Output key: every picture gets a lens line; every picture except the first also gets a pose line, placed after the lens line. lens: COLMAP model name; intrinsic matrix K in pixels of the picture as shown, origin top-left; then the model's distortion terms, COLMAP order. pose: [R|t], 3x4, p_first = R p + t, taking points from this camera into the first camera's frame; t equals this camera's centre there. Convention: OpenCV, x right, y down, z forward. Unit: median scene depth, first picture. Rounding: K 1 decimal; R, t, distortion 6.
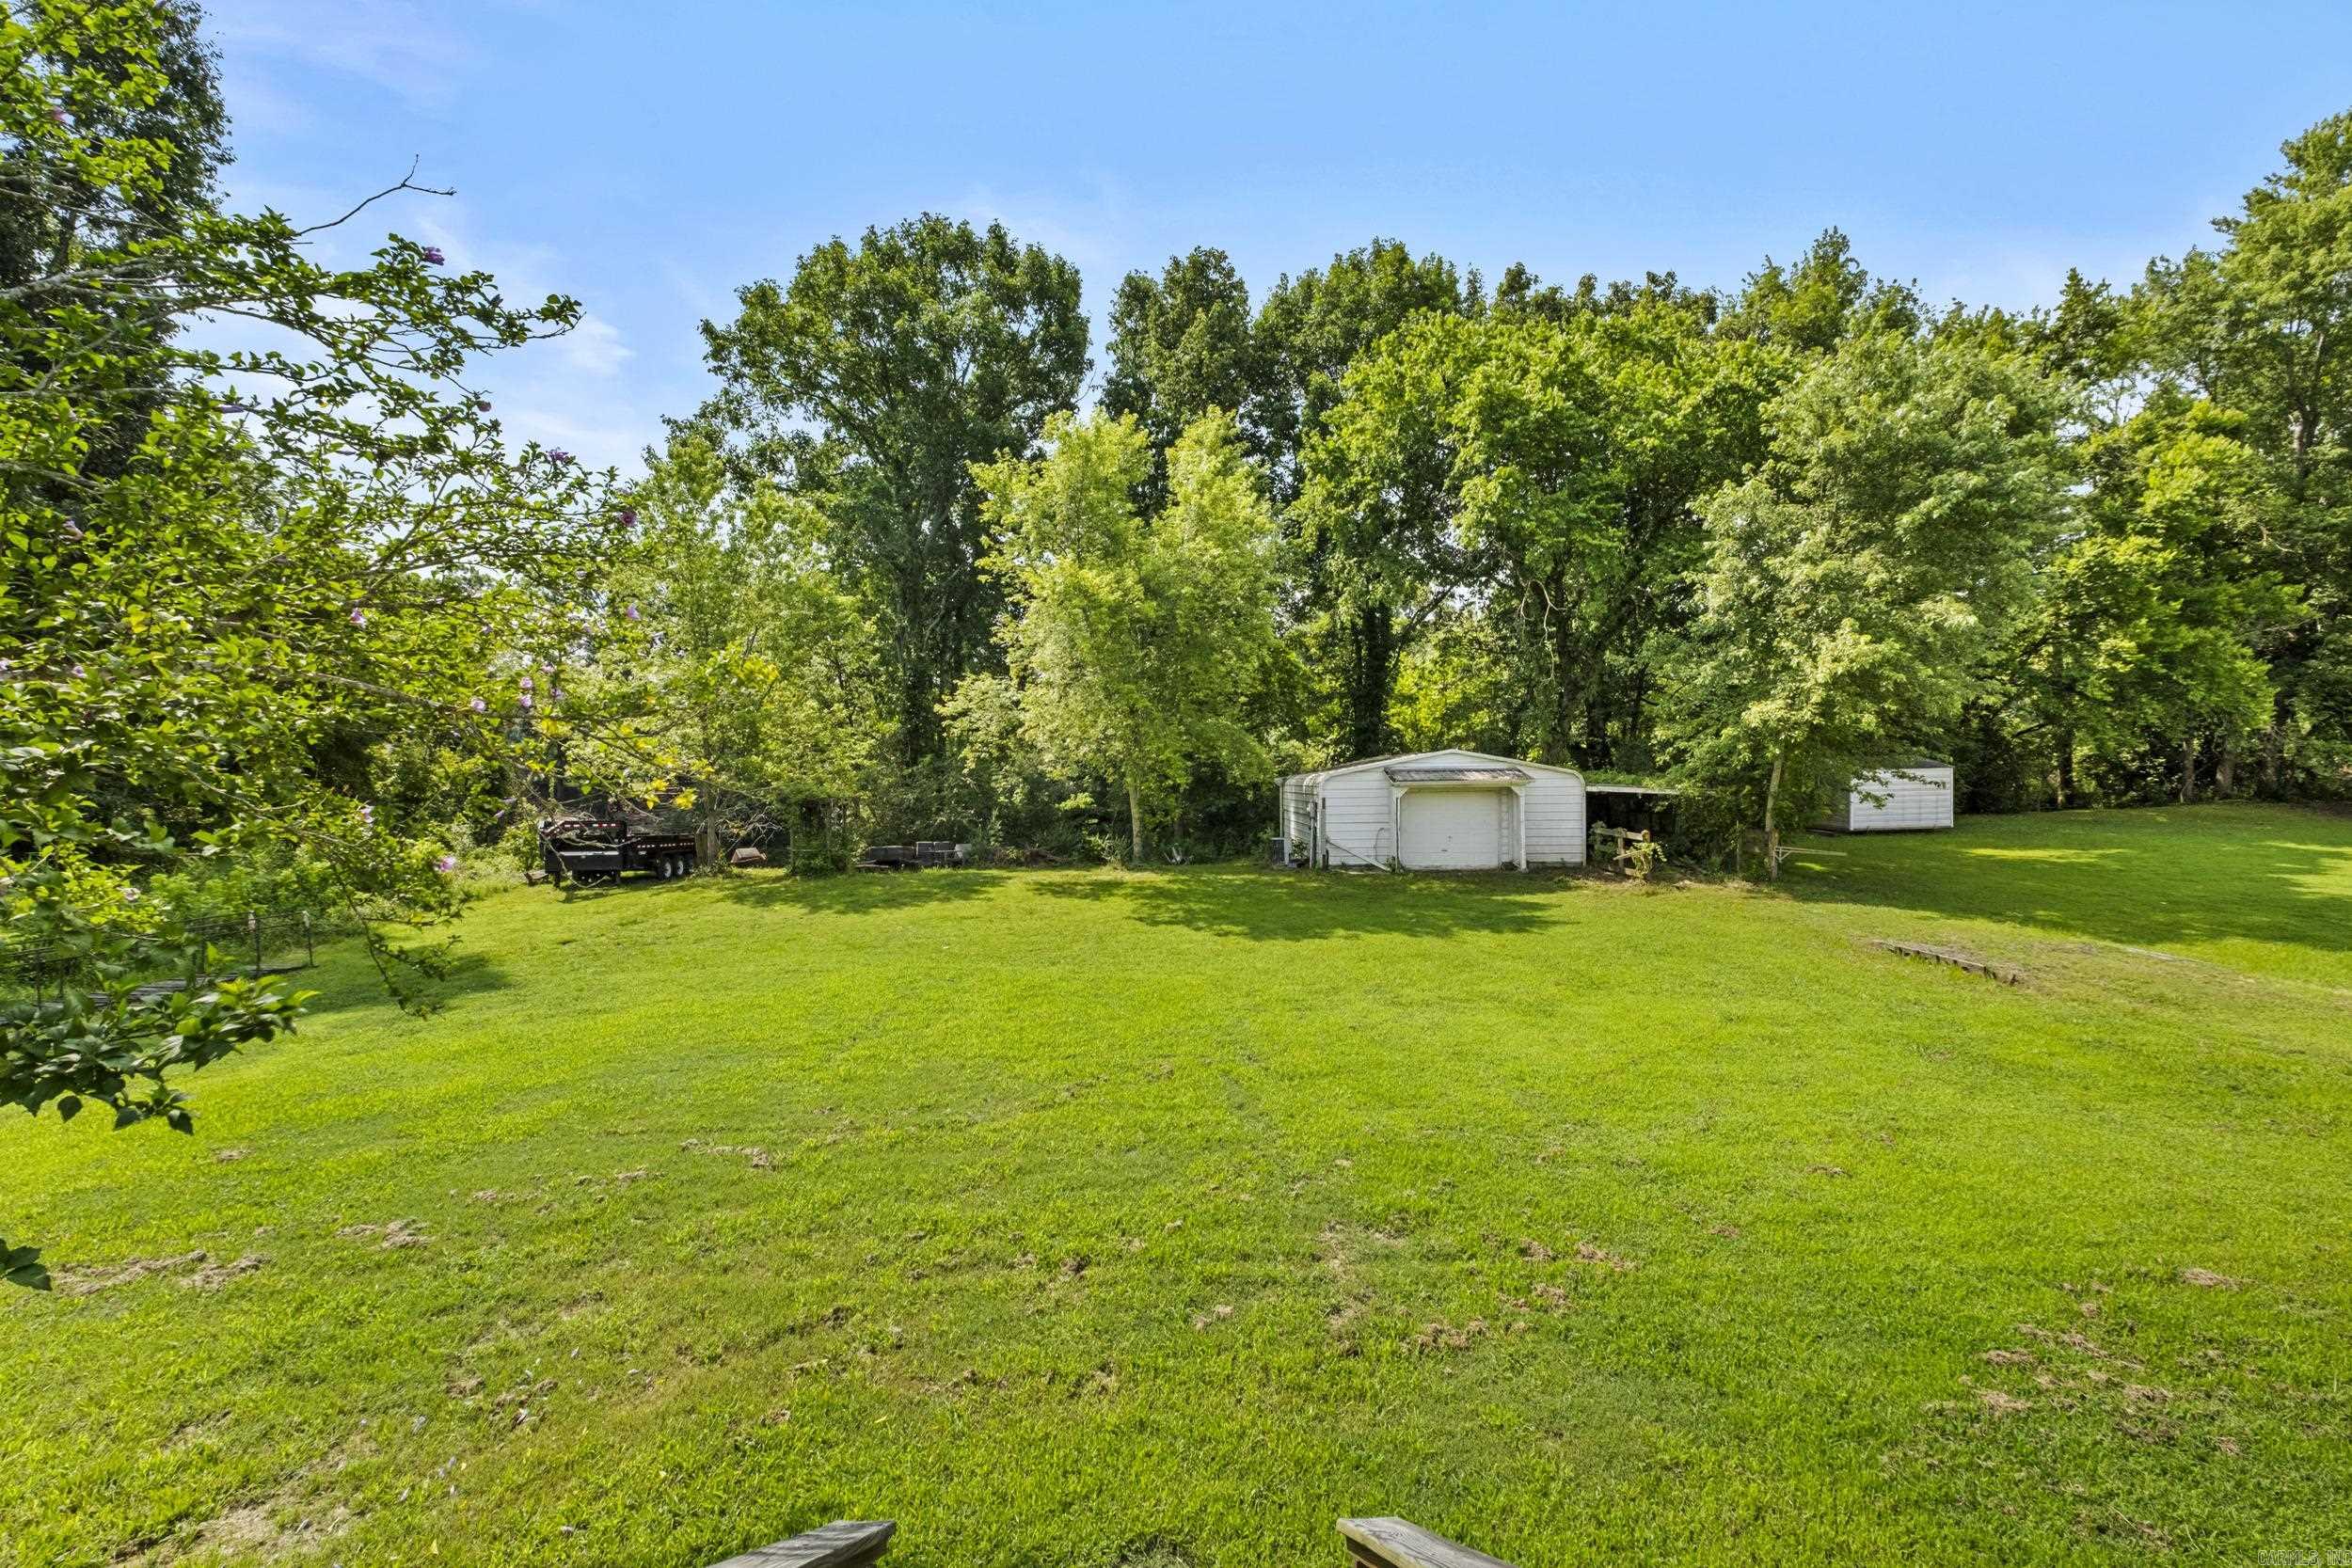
lens RADIAL K [[1003.3, 0, 1141.6], [0, 1003.3, 782.1], [0, 0, 1]] dist [0.000041, -0.000050]
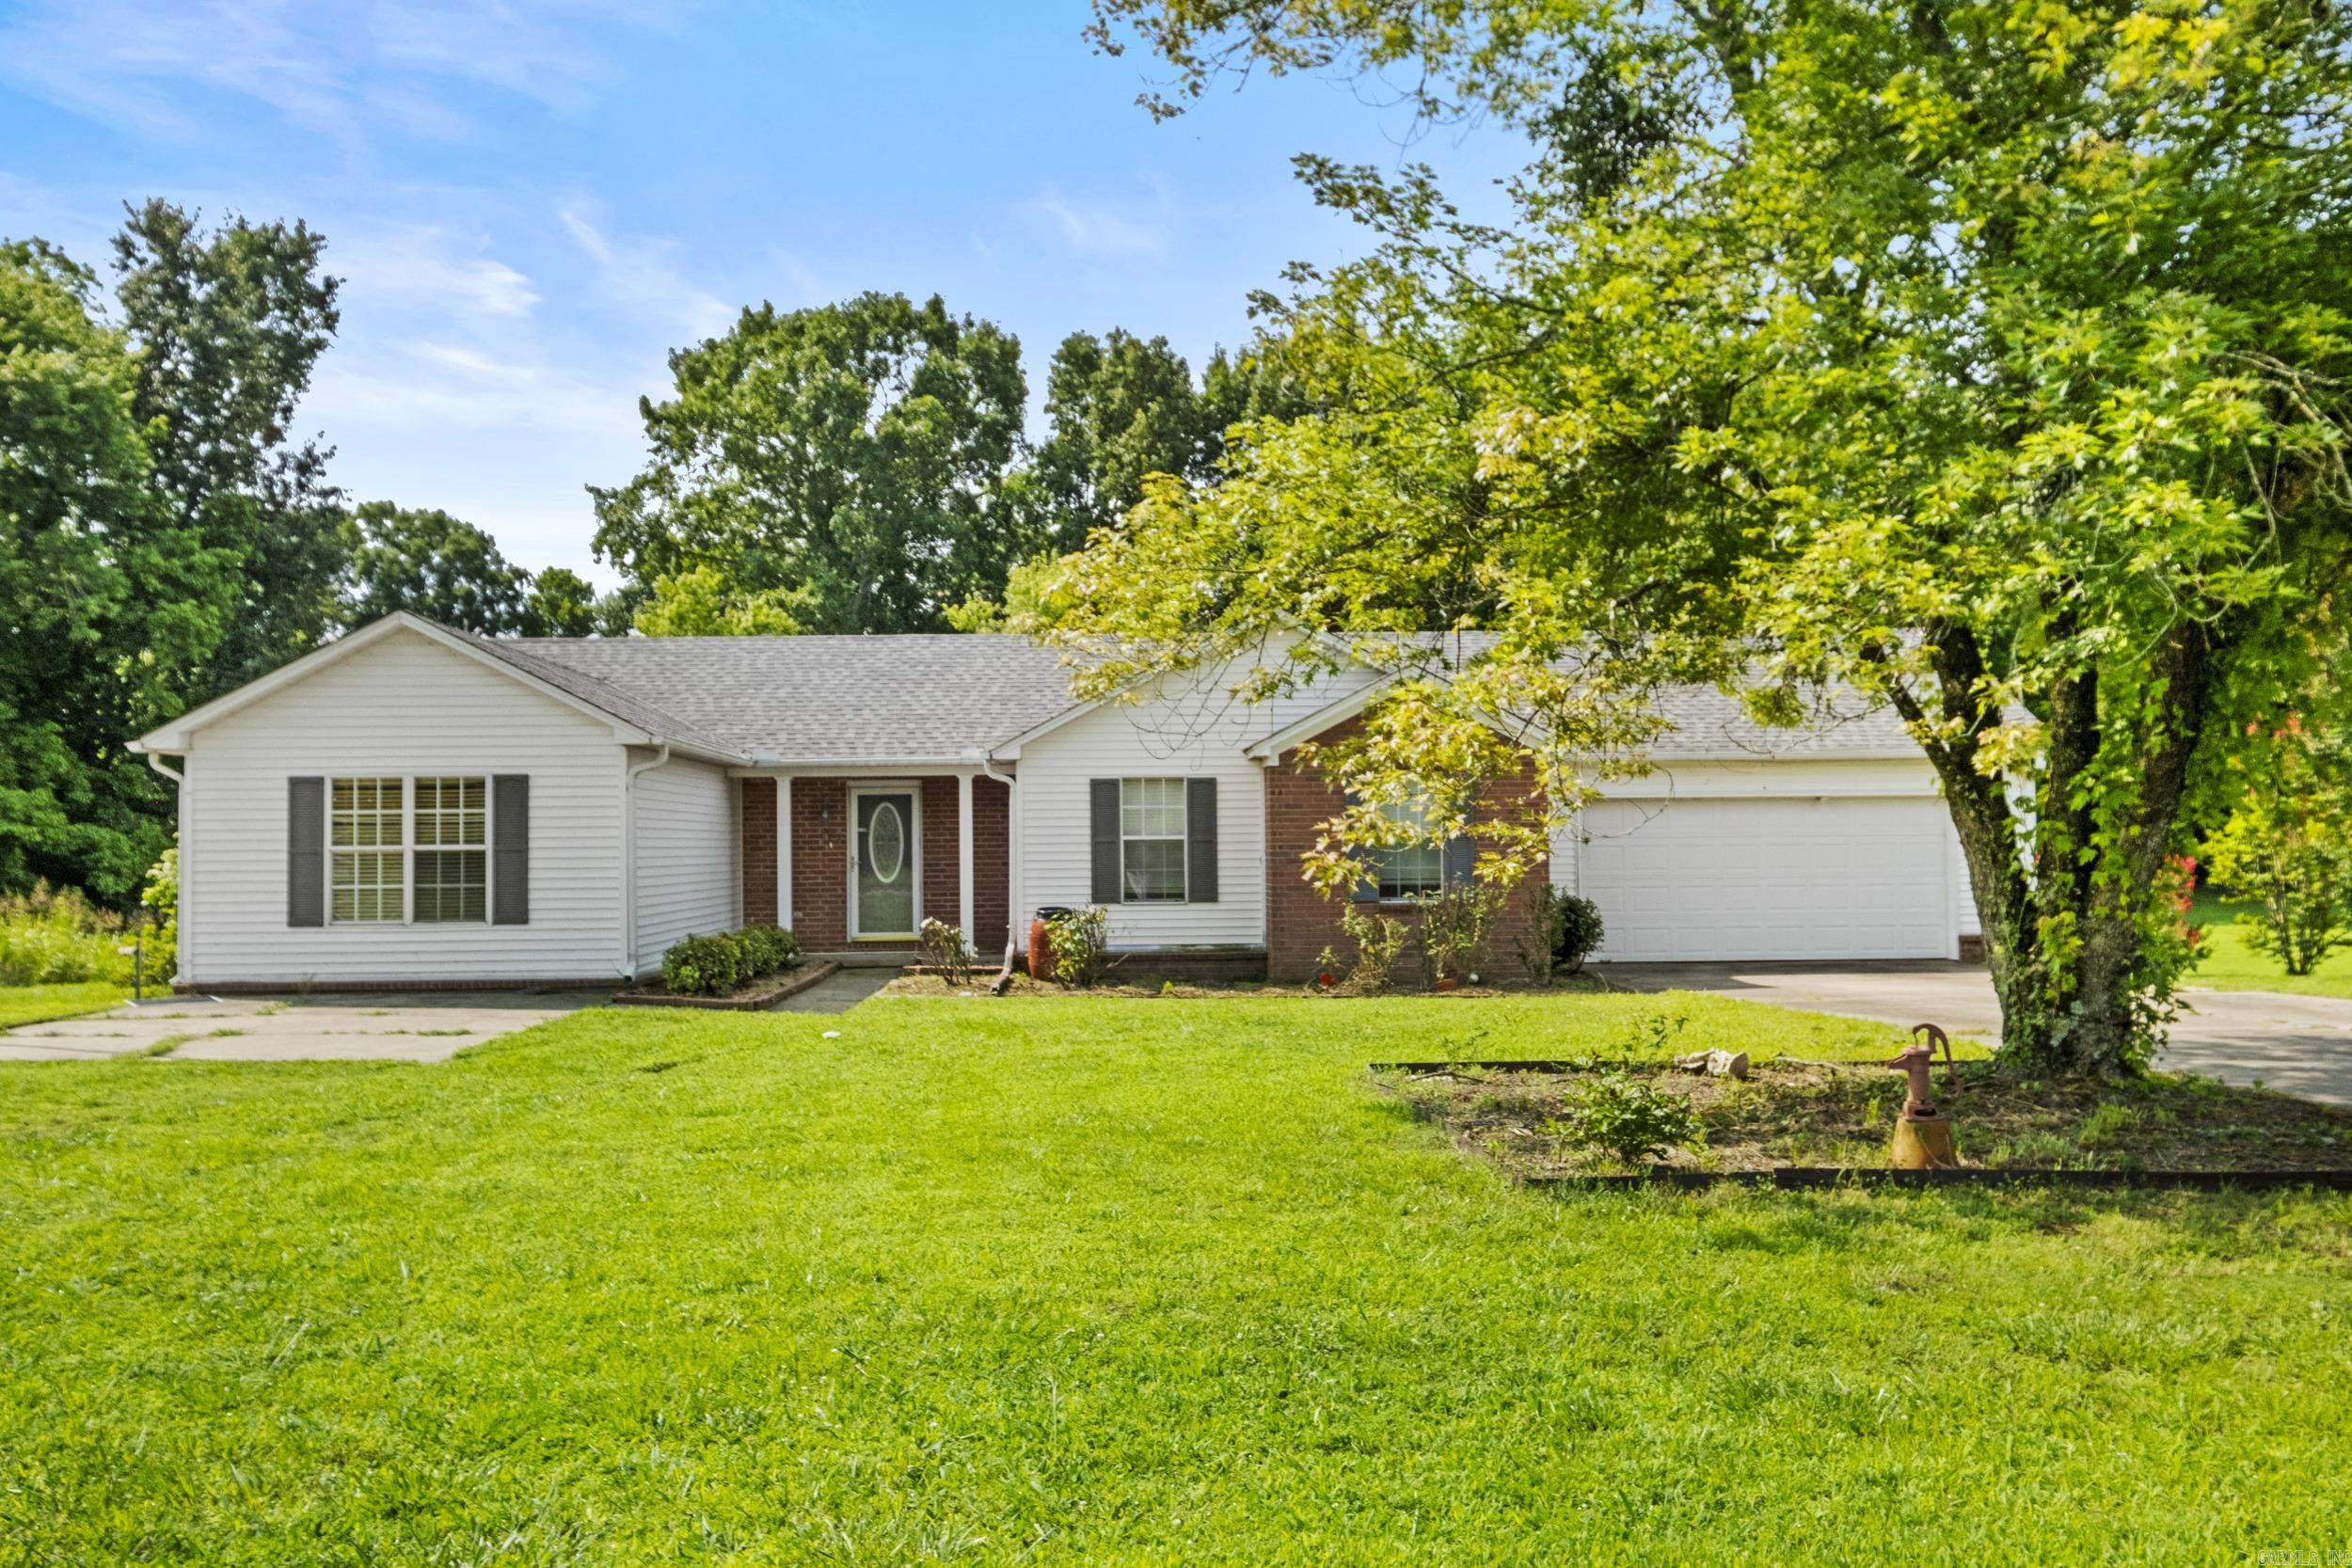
lens RADIAL K [[2024.1, 0, 1142.0], [0, 2024.1, 778.3], [0, 0, 1]] dist [-0.001188, -0.002889]
pose [[0.999234, 0.008864, 0.038104, -0.013746], [-0.007119, 0.998930, -0.045687, 0.004781], [-0.038468, 0.045381, 0.998229, -0.975800]]
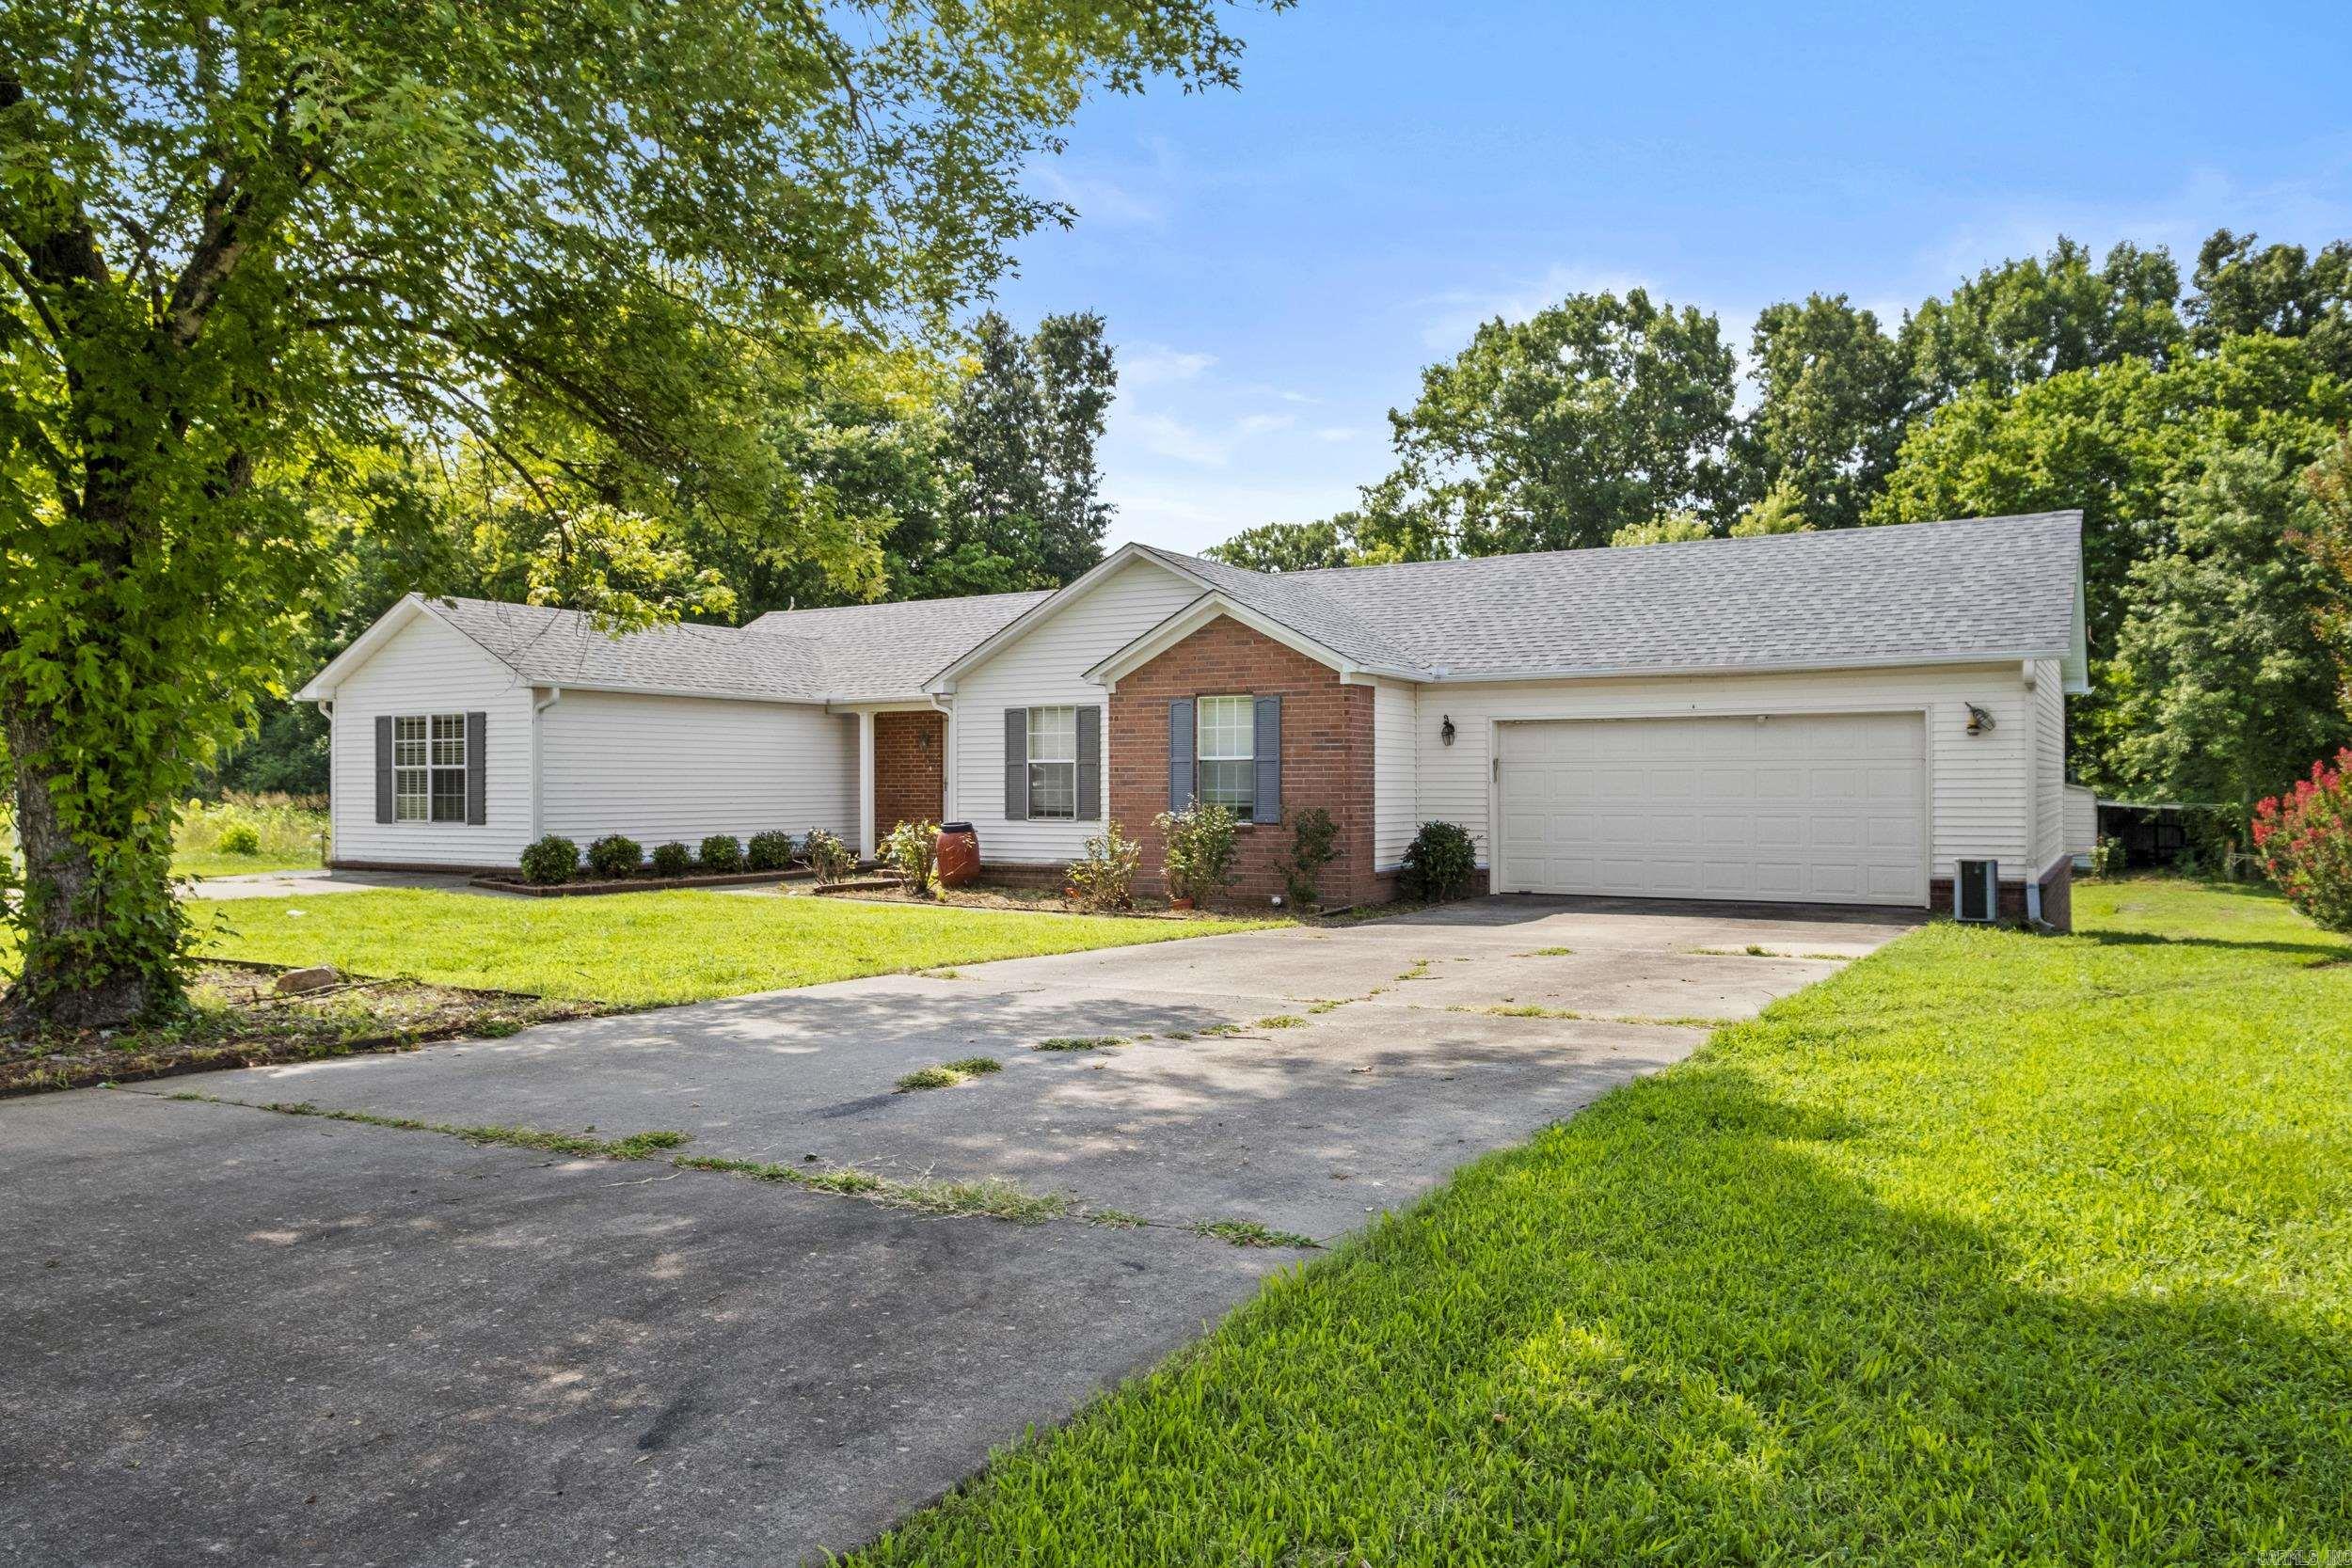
lens RADIAL K [[1614.1, 0, 1176.0], [0, 1614.1, 784.0], [0, 0, 1]] dist [-0.010464, -0.002683]
pose [[0.862285, 0.014796, -0.506207, 0.332414], [-0.017023, 0.999855, 0.000228, 0.001495], [0.506137, 0.008420, 0.862412, -0.801738]]
